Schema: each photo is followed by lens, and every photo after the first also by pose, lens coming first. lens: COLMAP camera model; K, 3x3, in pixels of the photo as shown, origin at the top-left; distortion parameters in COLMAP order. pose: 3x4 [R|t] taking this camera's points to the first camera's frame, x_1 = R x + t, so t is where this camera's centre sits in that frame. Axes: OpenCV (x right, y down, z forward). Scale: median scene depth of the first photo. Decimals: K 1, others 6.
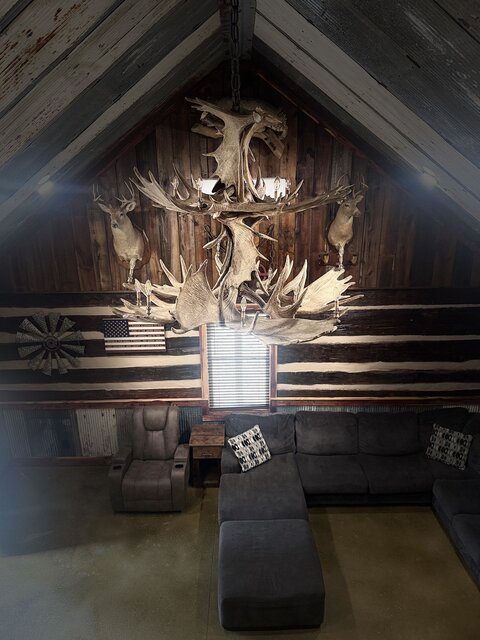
lens RADIAL K [[451.8, 0, 238.4], [0, 451.8, 321.6], [0, 0, 1]] dist [0.019574, -0.025411]
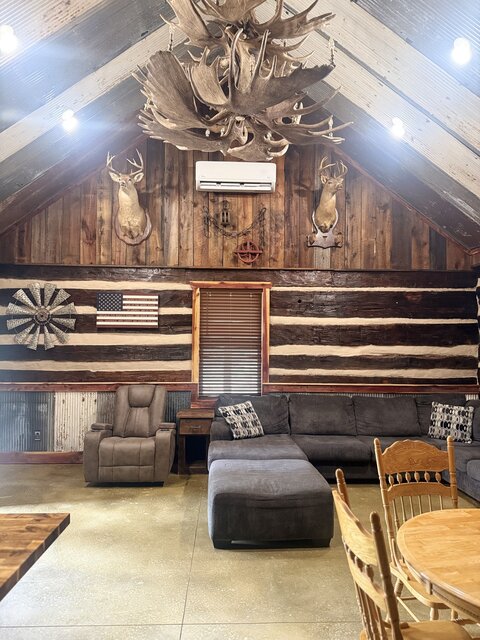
lens RADIAL K [[451.8, 0, 240.3], [0, 451.8, 324.7], [0, 0, 1]] dist [0.019574, -0.025411]
pose [[0.998846, 0.025142, 0.040913, -0.020043], [-0.009038, 0.935184, -0.354047, 0.415287], [-0.047163, 0.353269, 0.934332, 0.060405]]
